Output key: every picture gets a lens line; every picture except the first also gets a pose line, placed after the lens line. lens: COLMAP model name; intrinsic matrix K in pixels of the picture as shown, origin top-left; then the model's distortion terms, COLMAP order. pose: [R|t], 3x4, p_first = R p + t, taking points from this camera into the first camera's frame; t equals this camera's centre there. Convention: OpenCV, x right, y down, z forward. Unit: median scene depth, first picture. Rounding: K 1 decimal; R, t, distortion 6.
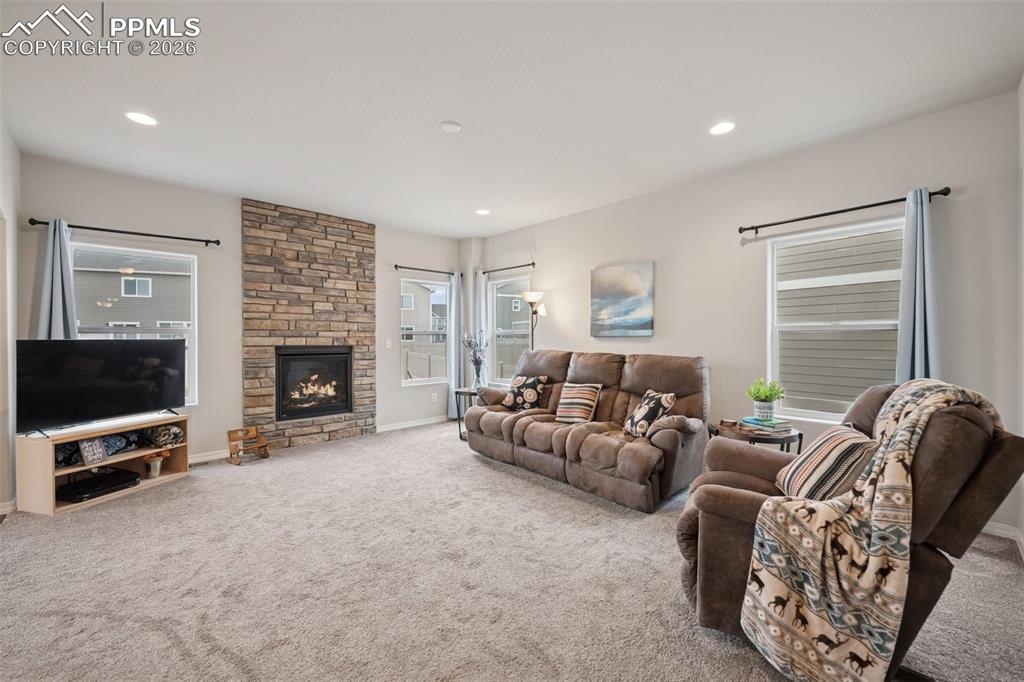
lens RADIAL K [[414.7, 0, 512.6], [0, 414.7, 340.3], [0, 0, 1]] dist [-0.002348, -0.000546]
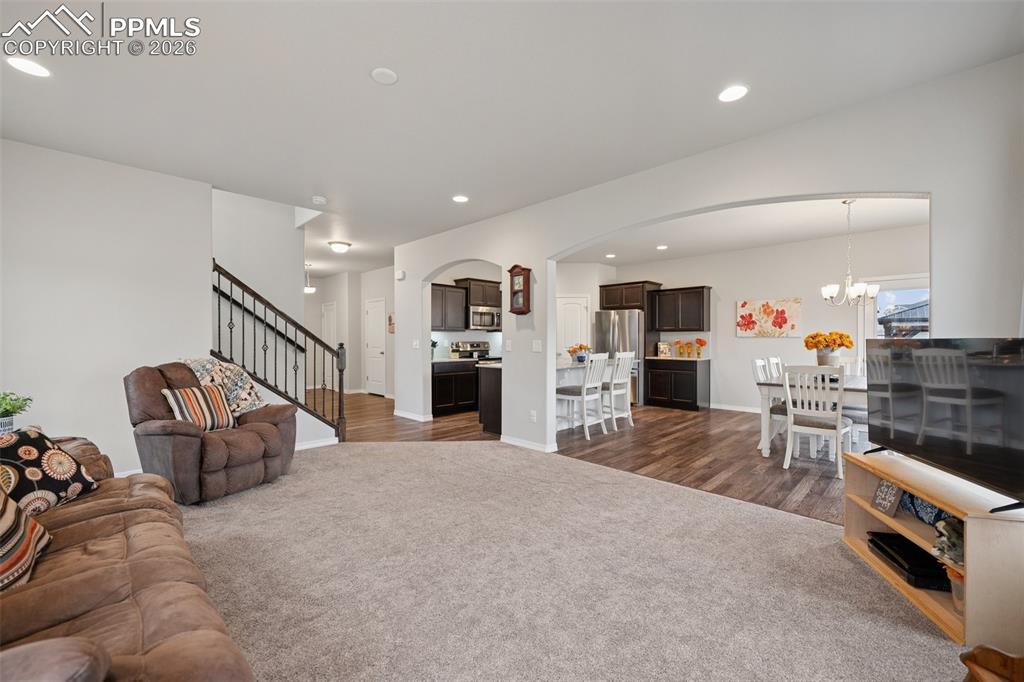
lens RADIAL K [[414.7, 0, 508.1], [0, 414.7, 340.8], [0, 0, 1]] dist [-0.002348, -0.000546]
pose [[-0.999730, 0.002736, -0.023070, -0.244761], [0.002577, 0.999973, 0.006935, -0.003824], [0.023088, 0.006874, -0.999710, 1.204437]]
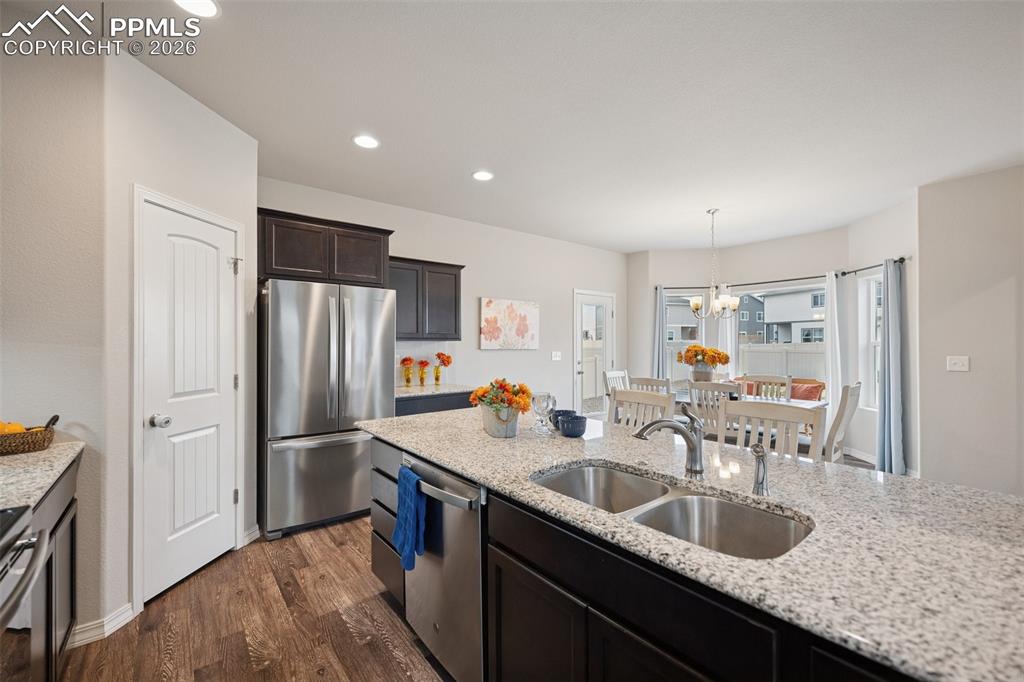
lens RADIAL K [[423.8, 0, 509.3], [0, 423.8, 343.5], [0, 0, 1]] dist [-0.003163, -0.000077]
pose [[-0.085481, 0.000303, -0.996340, -0.064364], [0.000467, 1.000000, 0.000264, -0.021868], [0.996340, -0.000443, -0.085481, -0.196533]]
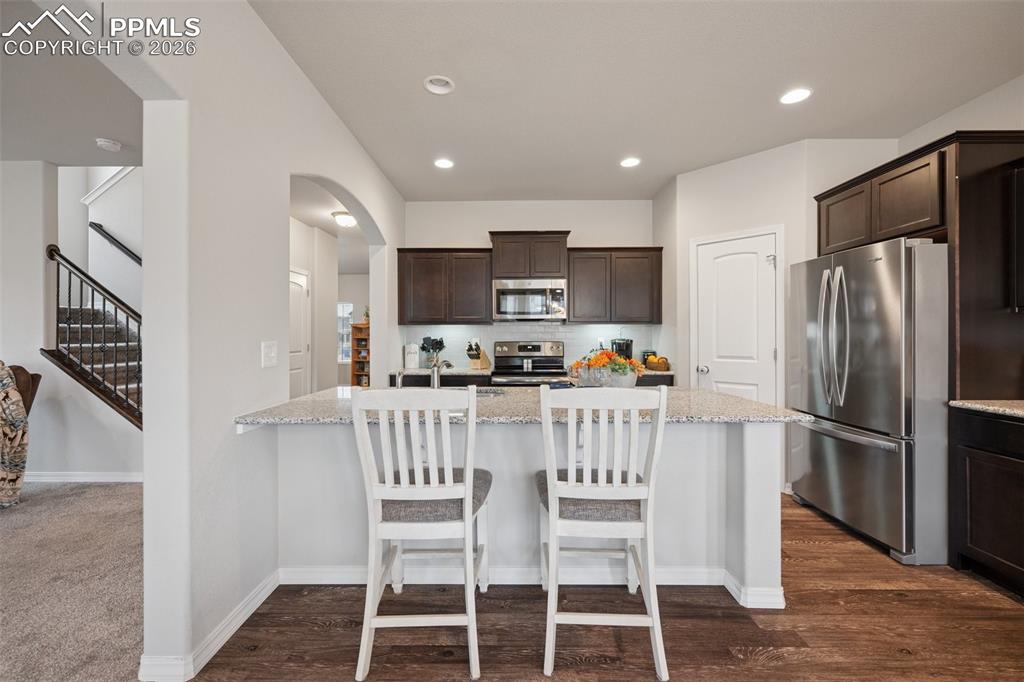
lens RADIAL K [[414.7, 0, 505.7], [0, 414.7, 336.2], [0, 0, 1]] dist [-0.002348, -0.000546]
pose [[-0.715563, 0.002139, 0.698545, -0.811525], [0.003489, 0.999994, 0.000512, -0.001141], [-0.698539, 0.002804, -0.715566, 0.223626]]
